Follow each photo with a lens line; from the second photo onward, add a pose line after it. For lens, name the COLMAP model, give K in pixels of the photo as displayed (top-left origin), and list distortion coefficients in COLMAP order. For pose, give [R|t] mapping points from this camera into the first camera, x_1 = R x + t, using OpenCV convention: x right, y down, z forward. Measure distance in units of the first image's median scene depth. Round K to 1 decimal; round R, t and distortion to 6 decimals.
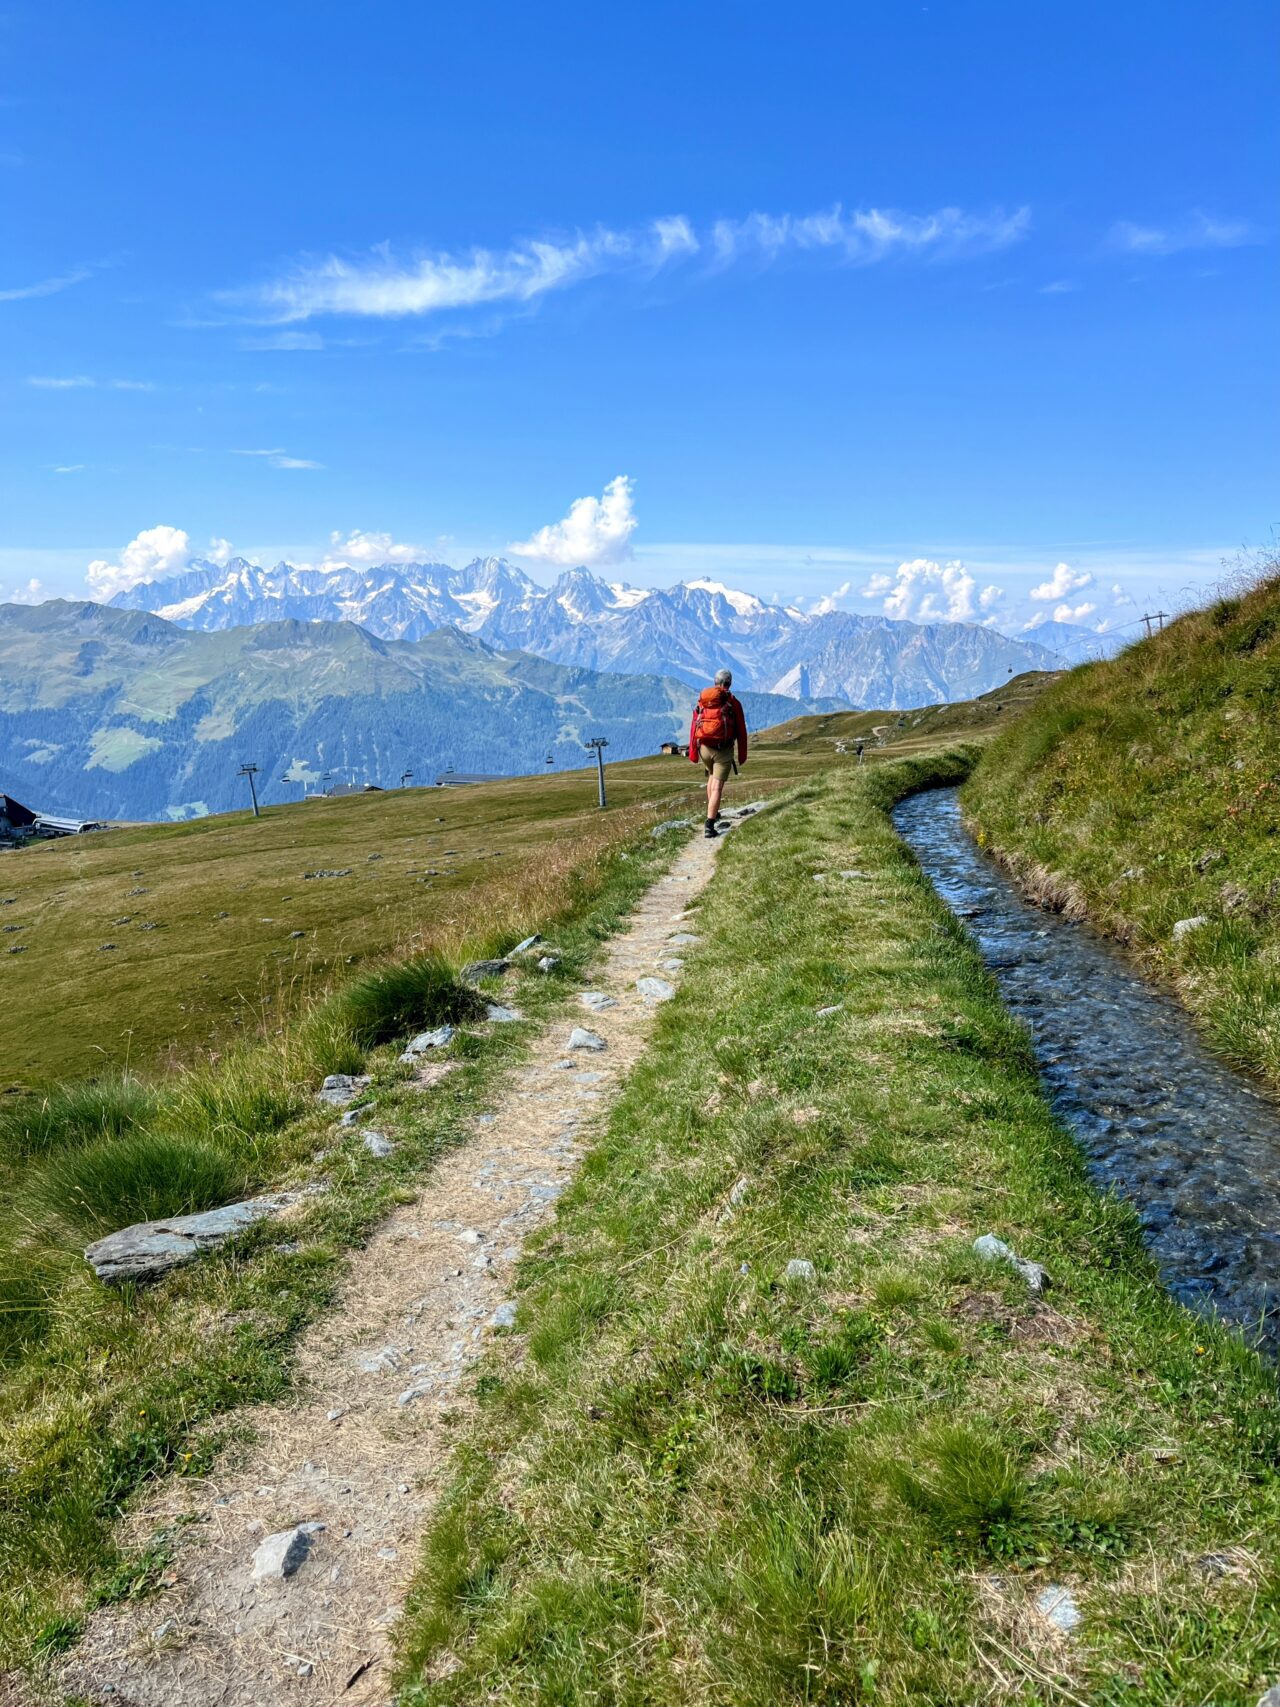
lens RADIAL K [[1280.5, 0, 645.6], [0, 1280.5, 861.4], [0, 0, 1]] dist [0.075065, -0.094150]
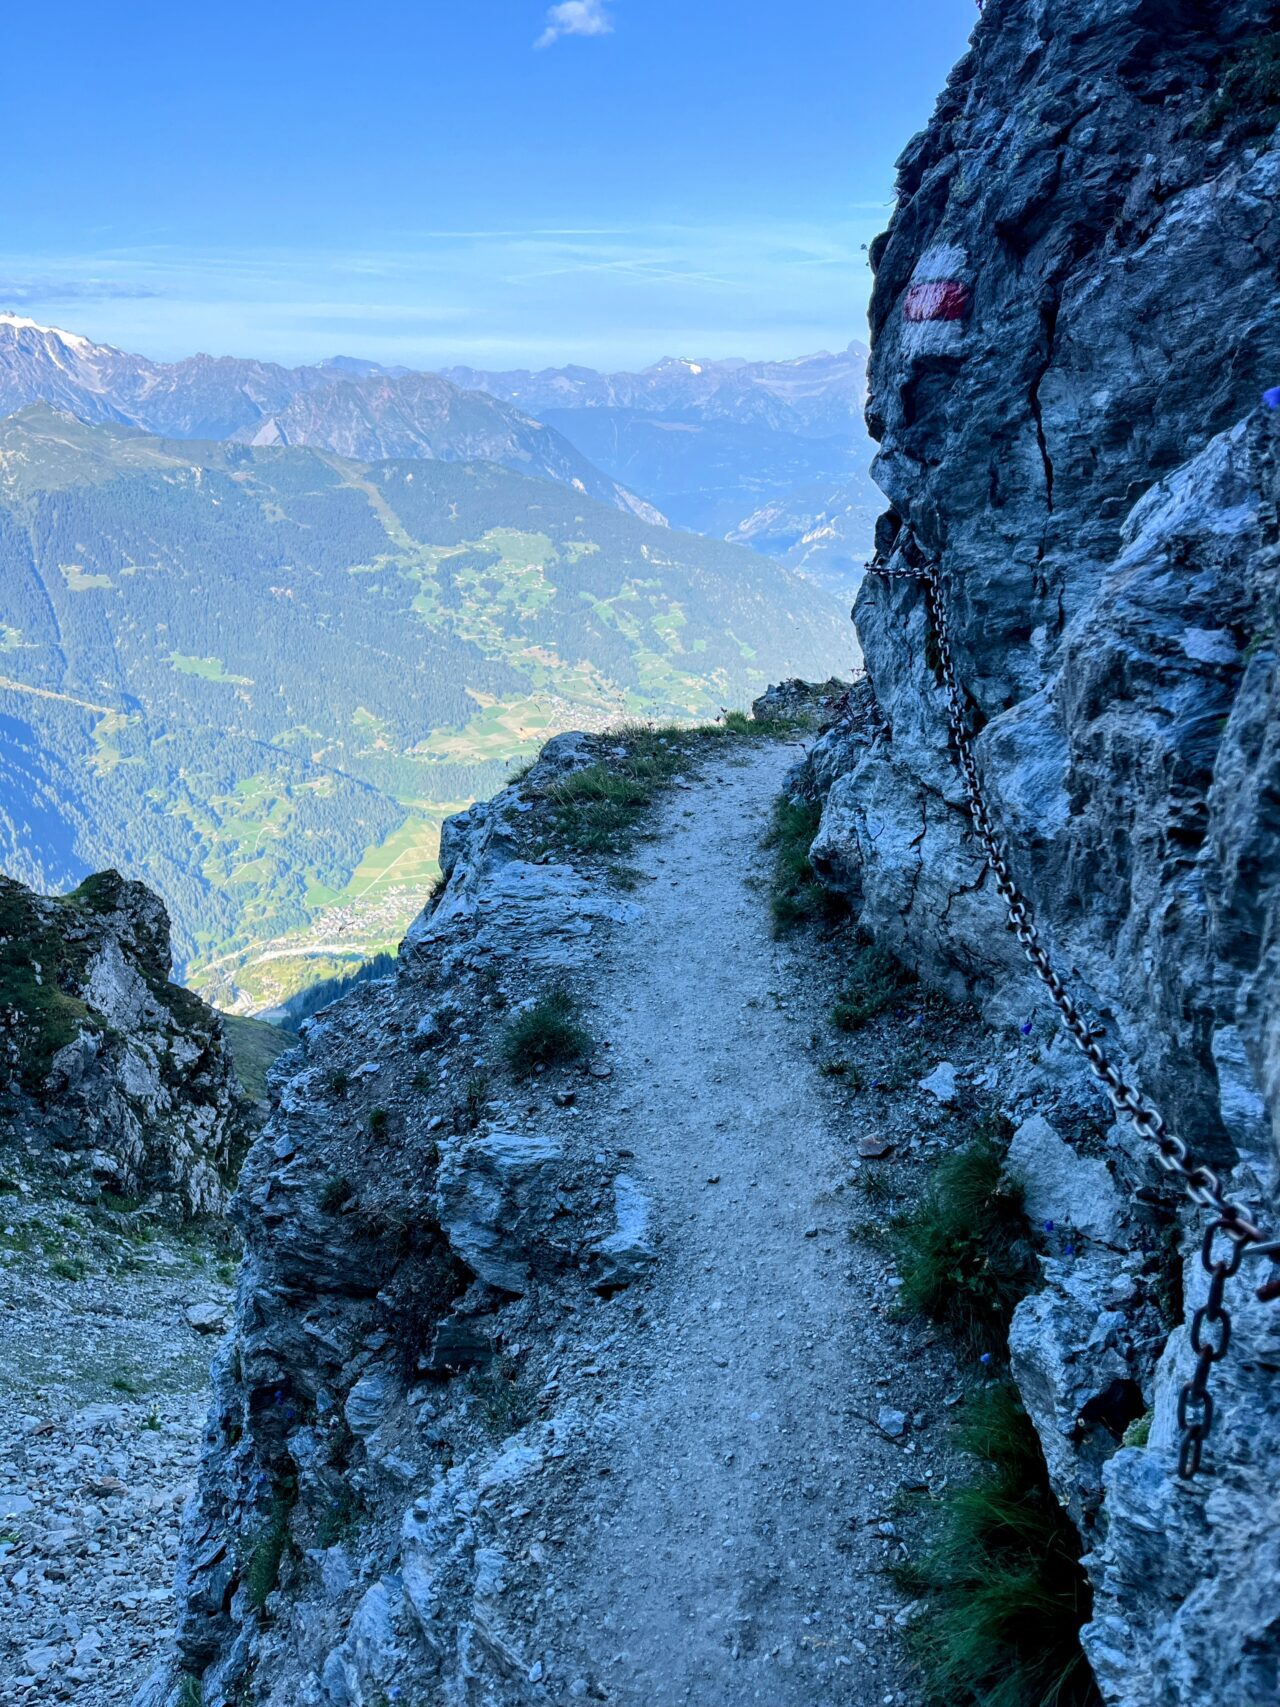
lens RADIAL K [[1287.9, 0, 649.7], [0, 1287.9, 862.8], [0, 0, 1]] dist [0.028301, -0.026163]
pose [[0.822564, -0.220417, 0.524219, -0.162167], [0.113234, 0.966853, 0.228851, -0.012657], [-0.557286, -0.128885, 0.820257, -0.014850]]
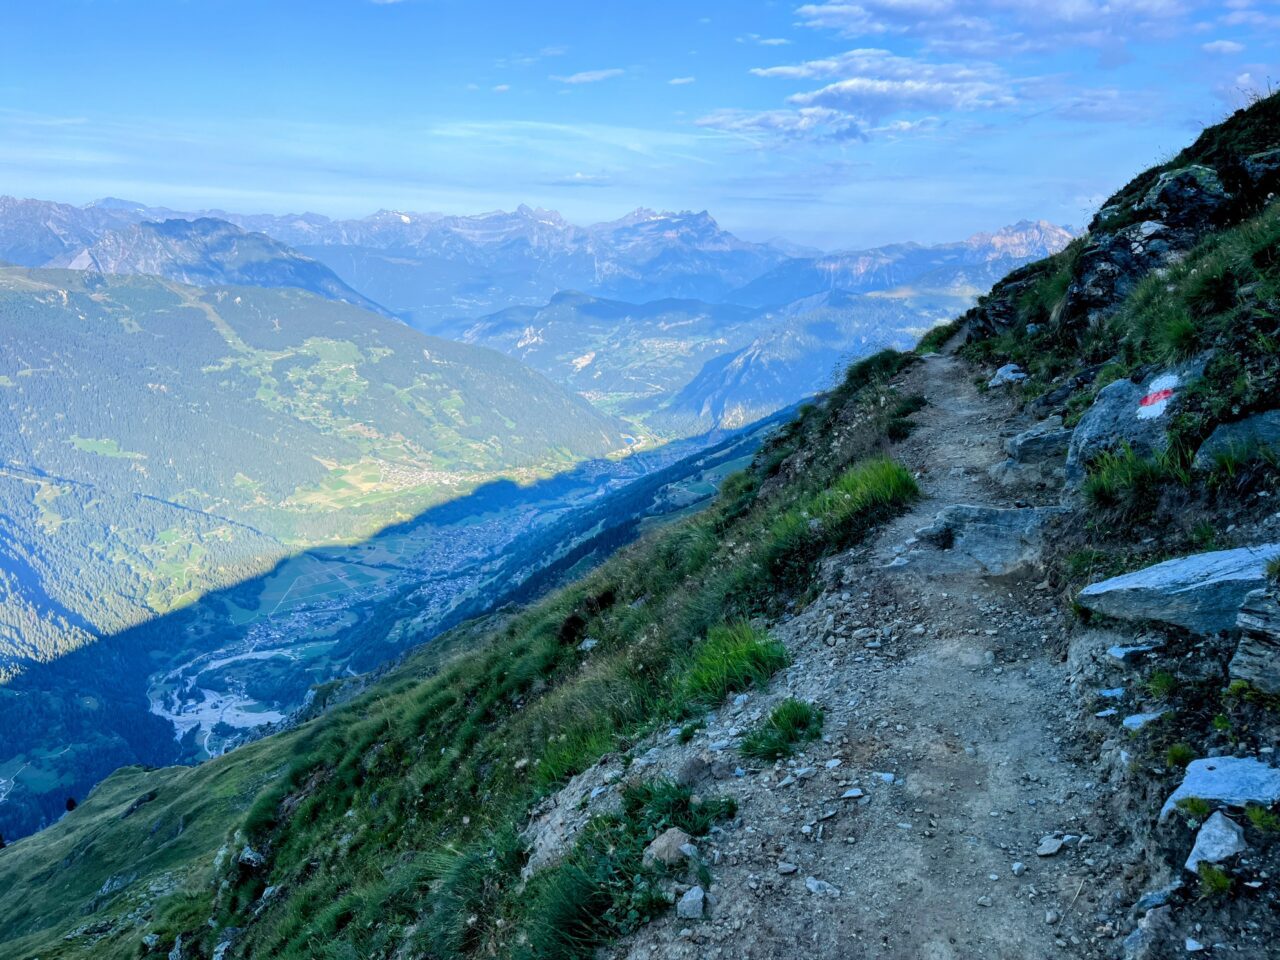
lens RADIAL K [[960.2, 0, 642.7], [0, 960.2, 480.4], [0, 0, 1]] dist [0.075065, -0.094150]
pose [[0.630056, -0.197181, 0.751098, -0.198457], [0.113446, 0.980220, 0.162168, -0.018517], [-0.768218, -0.016966, 0.639963, -0.011480]]
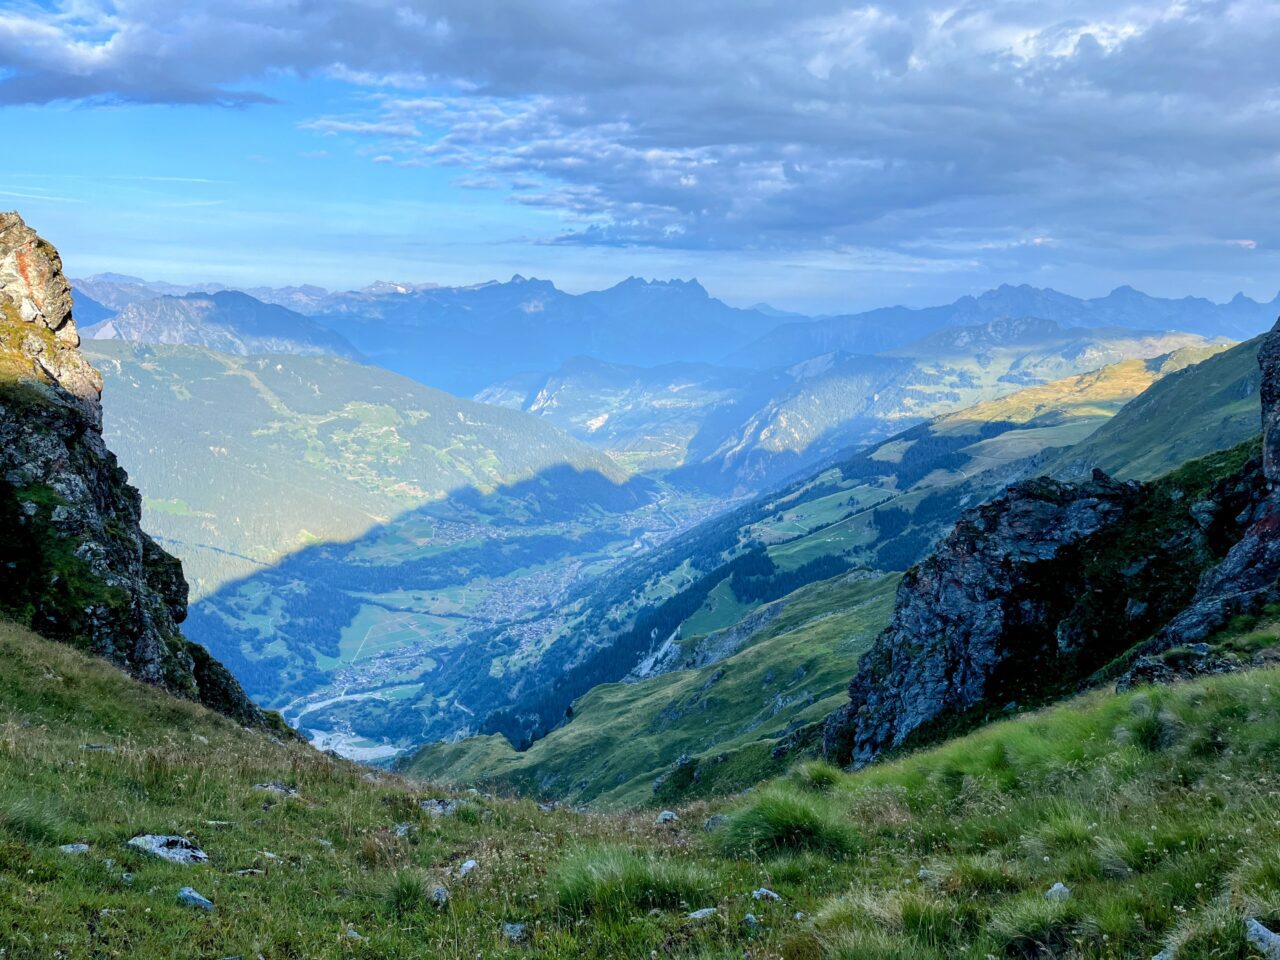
lens RADIAL K [[960.2, 0, 645.0], [0, 960.2, 479.9], [0, 0, 1]] dist [0.075065, -0.094150]
pose [[0.610548, -0.155863, 0.776490, -0.224067], [0.126875, 0.987030, 0.098364, -0.018861], [-0.781750, 0.038461, 0.622404, -0.004183]]
